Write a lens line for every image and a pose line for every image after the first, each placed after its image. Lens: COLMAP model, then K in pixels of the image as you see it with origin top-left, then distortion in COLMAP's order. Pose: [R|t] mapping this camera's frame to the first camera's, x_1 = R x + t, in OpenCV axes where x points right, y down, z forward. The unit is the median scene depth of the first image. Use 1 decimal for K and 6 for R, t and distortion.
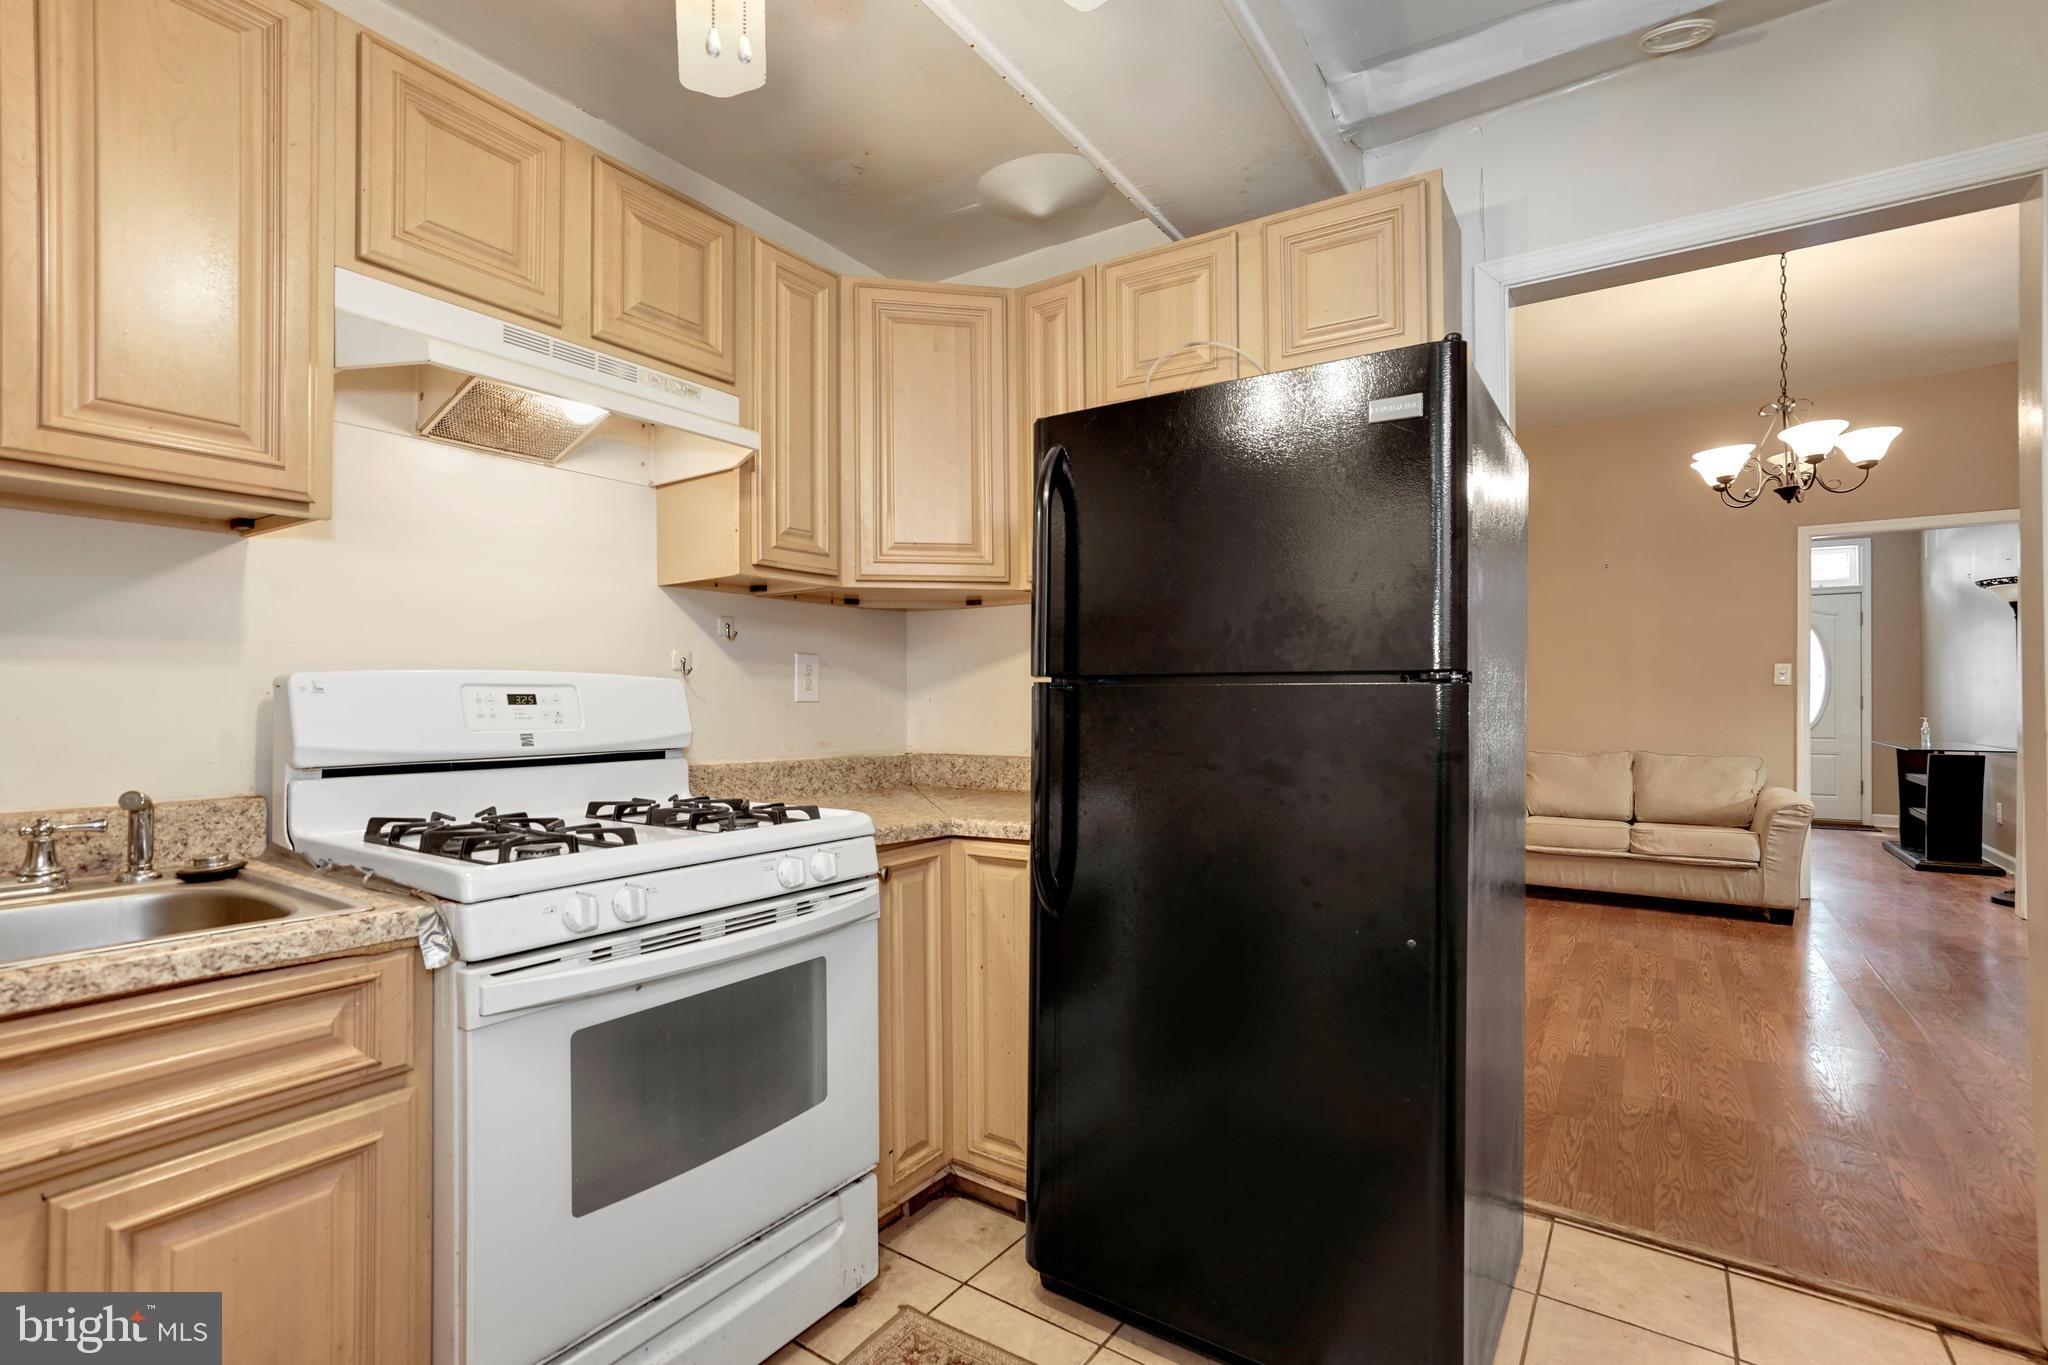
lens RADIAL K [[931.7, 0, 1021.3], [0, 931.7, 696.1], [0, 0, 1]] dist [-0.018004, 0.000036]
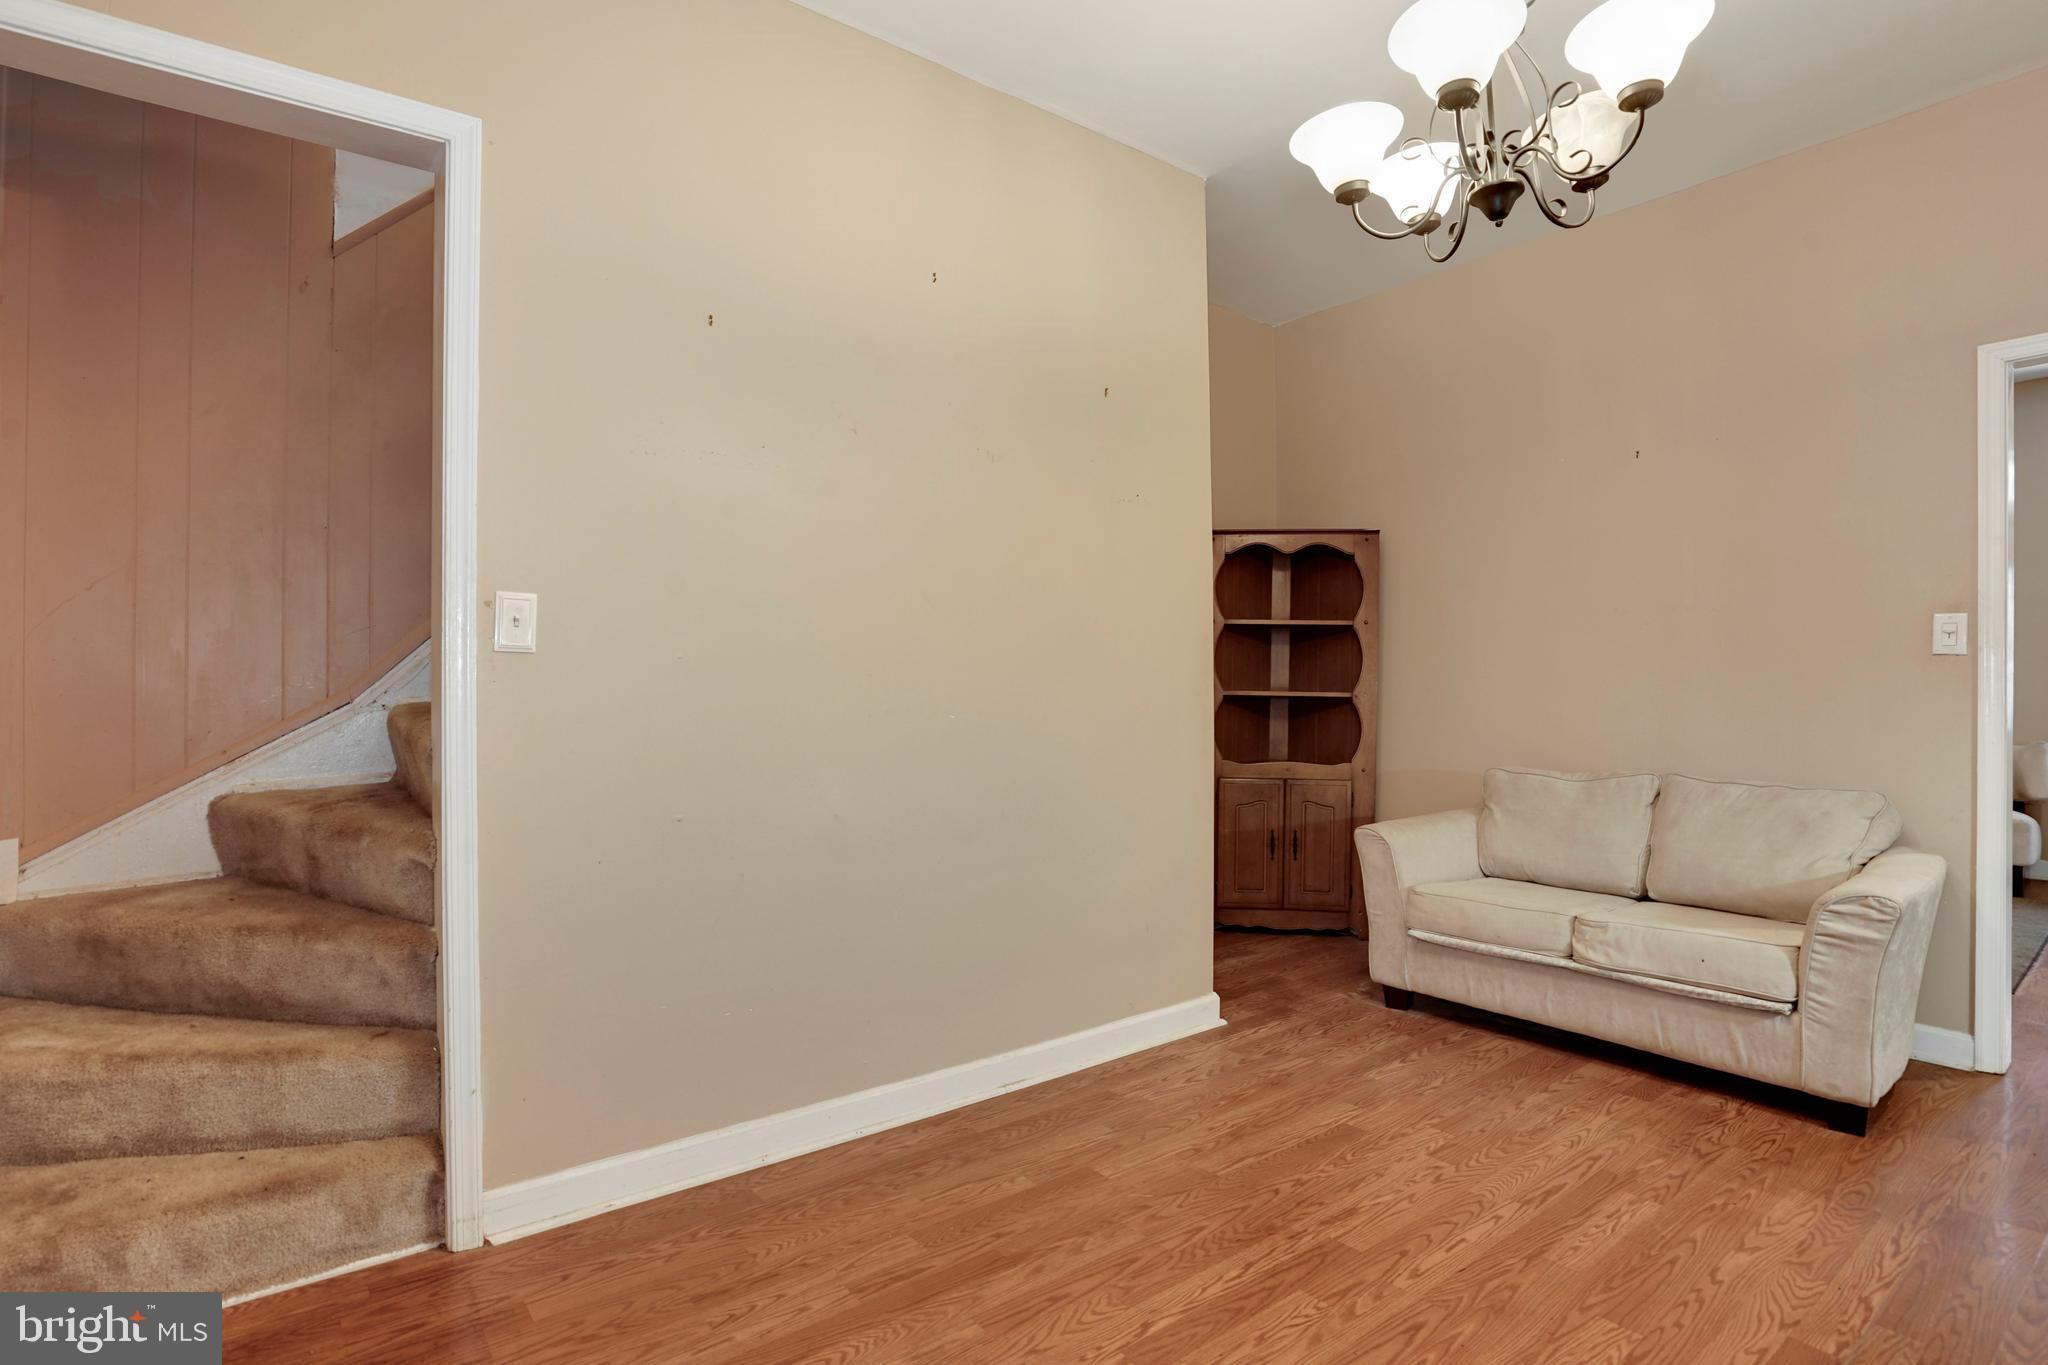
lens RADIAL K [[991.3, 0, 1008.0], [0, 991.3, 693.4], [0, 0, 1]] dist [-0.034511, 0.000764]
pose [[0.947481, -0.002697, -0.319800, 0.547457], [0.005826, 0.999944, 0.008828, 0.002201], [0.319759, -0.010228, 0.947444, 0.349498]]
